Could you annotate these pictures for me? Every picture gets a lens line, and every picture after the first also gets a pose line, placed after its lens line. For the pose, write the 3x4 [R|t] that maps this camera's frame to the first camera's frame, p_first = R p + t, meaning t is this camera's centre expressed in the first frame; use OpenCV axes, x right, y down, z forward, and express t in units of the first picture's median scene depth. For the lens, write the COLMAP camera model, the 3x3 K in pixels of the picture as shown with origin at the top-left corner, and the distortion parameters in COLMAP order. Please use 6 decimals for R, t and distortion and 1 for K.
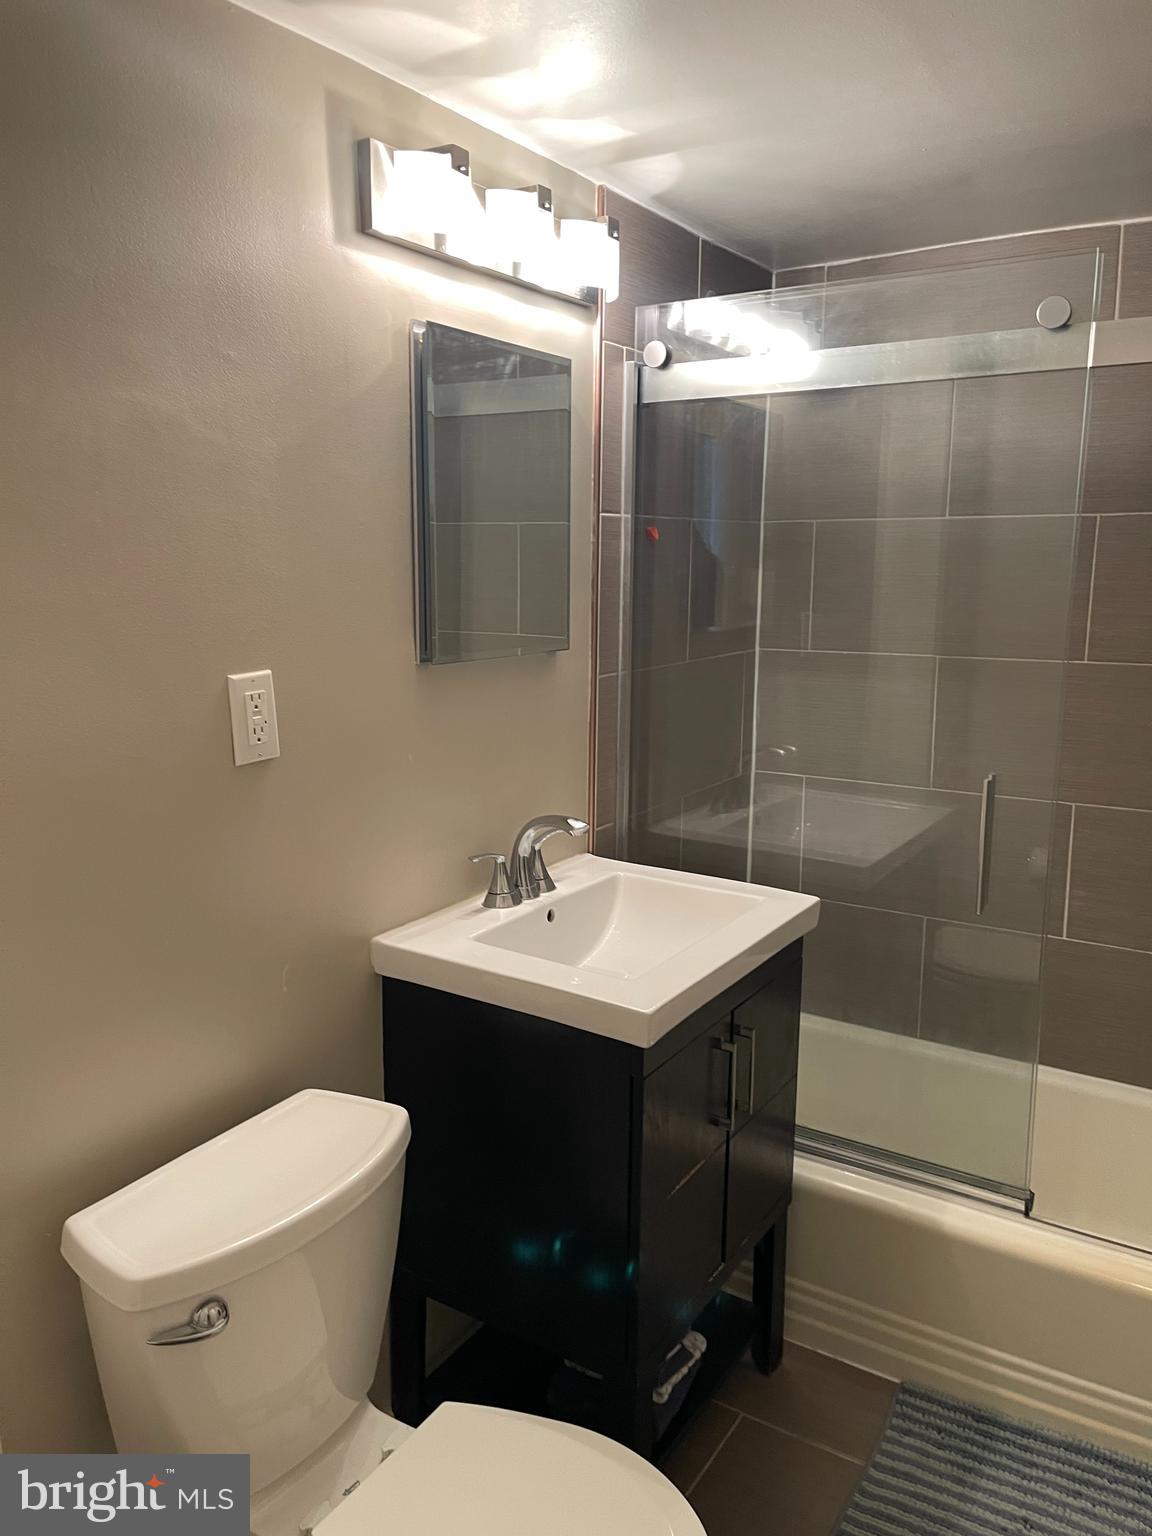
lens RADIAL K [[1162.8, 0, 563.8], [0, 1162.8, 759.9], [0, 0, 1]] dist [0.079204, -0.108864]
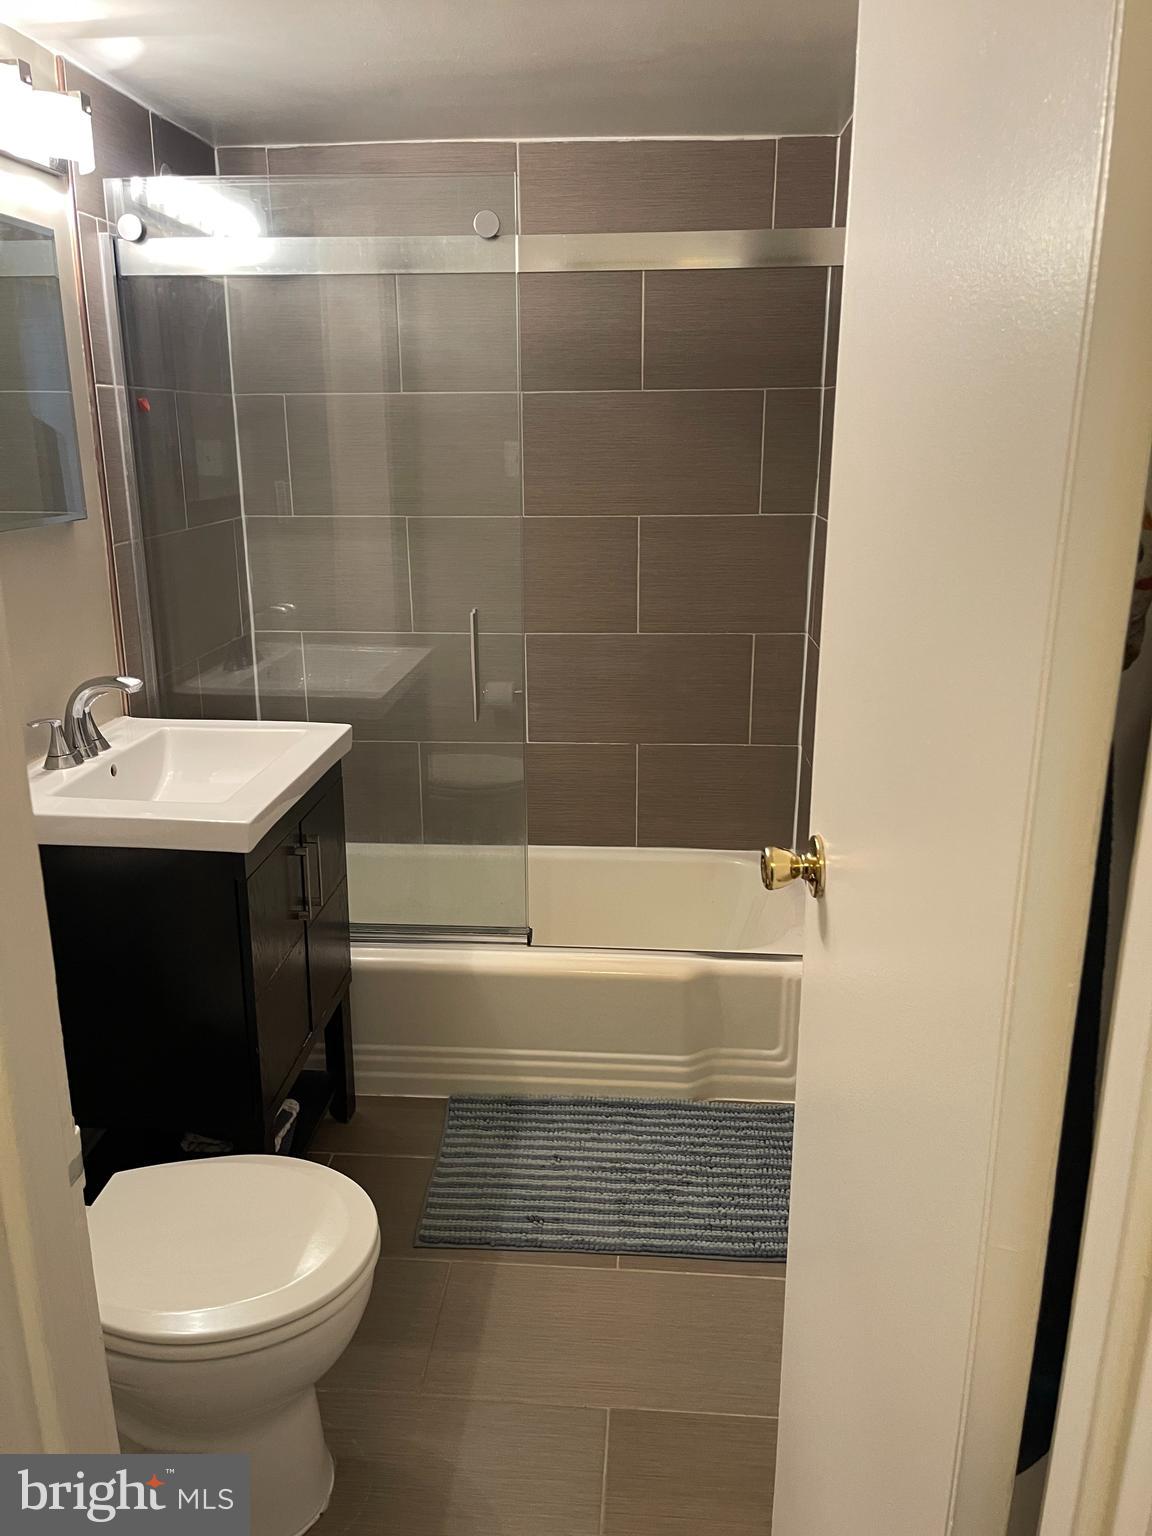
lens RADIAL K [[1162.8, 0, 569.9], [0, 1162.8, 764.6], [0, 0, 1]] dist [0.079204, -0.108864]
pose [[0.879923, -0.136498, 0.455087, -0.126417], [0.087445, 0.988007, 0.127263, 0.026204], [-0.467000, -0.072186, 0.881306, -0.144355]]
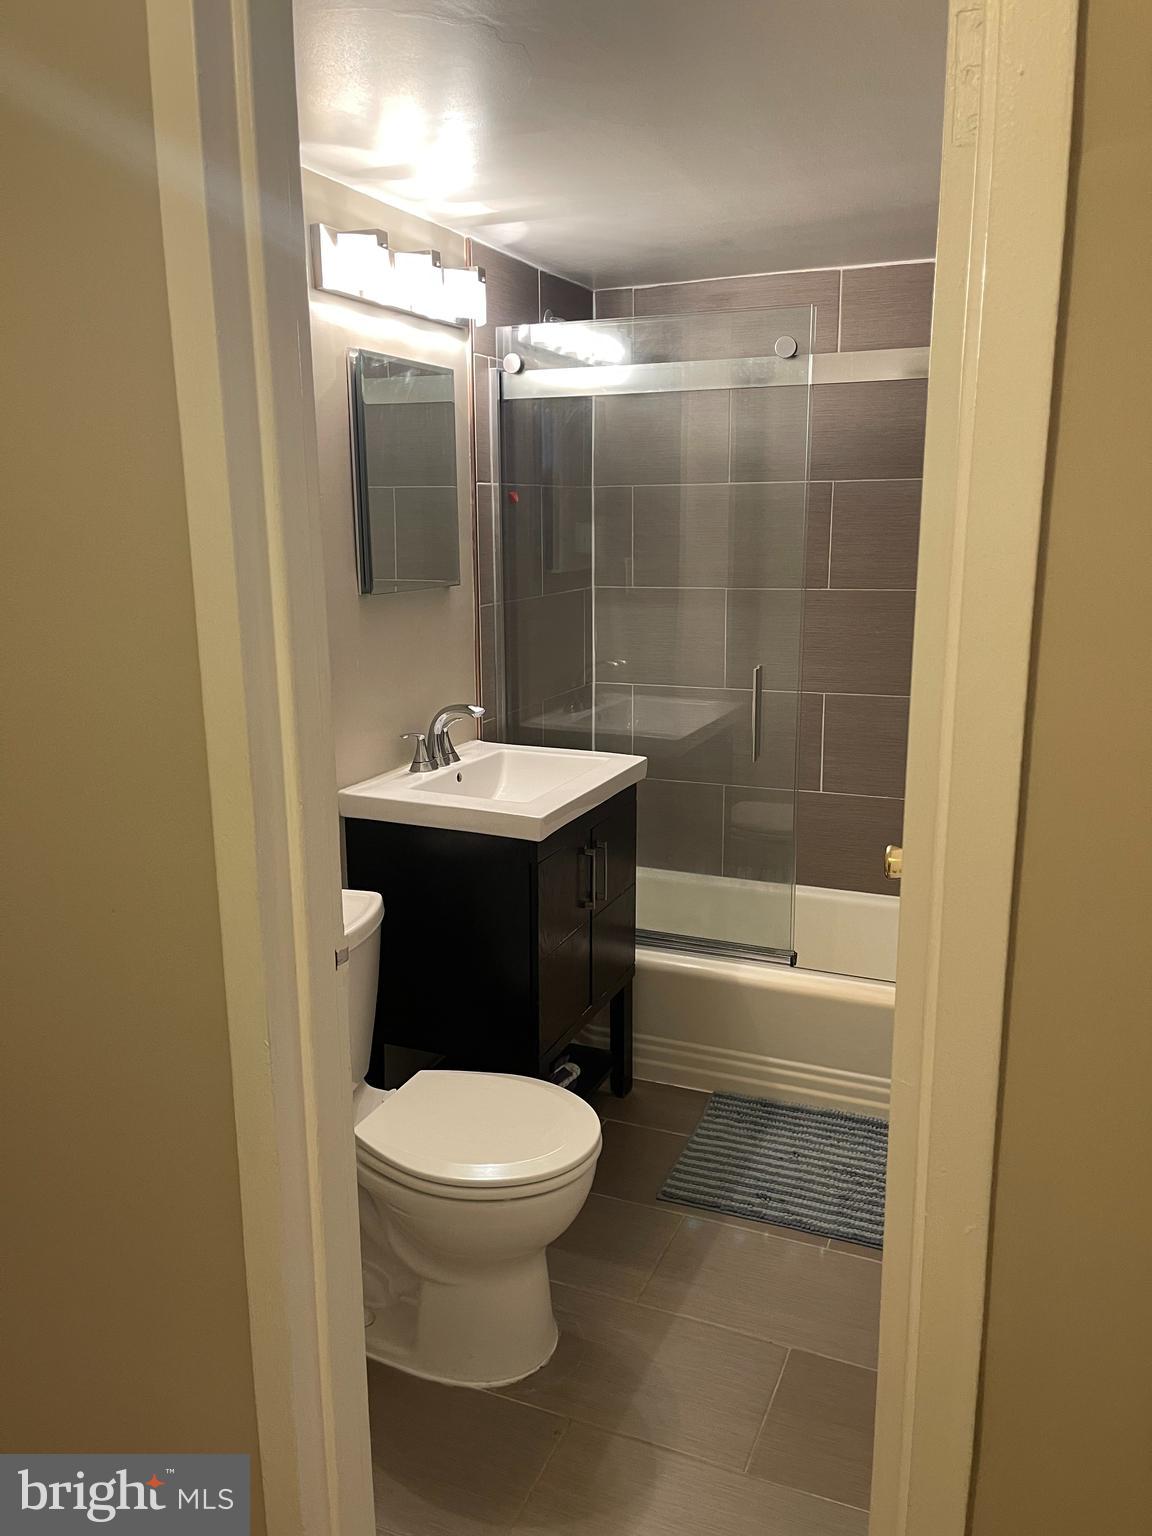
lens RADIAL K [[1162.8, 0, 591.4], [0, 1162.8, 758.9], [0, 0, 1]] dist [0.079204, -0.108864]
pose [[0.984786, -0.045249, 0.167775, -0.083099], [0.039383, 0.998496, 0.038129, 0.062301], [-0.169248, -0.030941, 0.985088, -0.372962]]
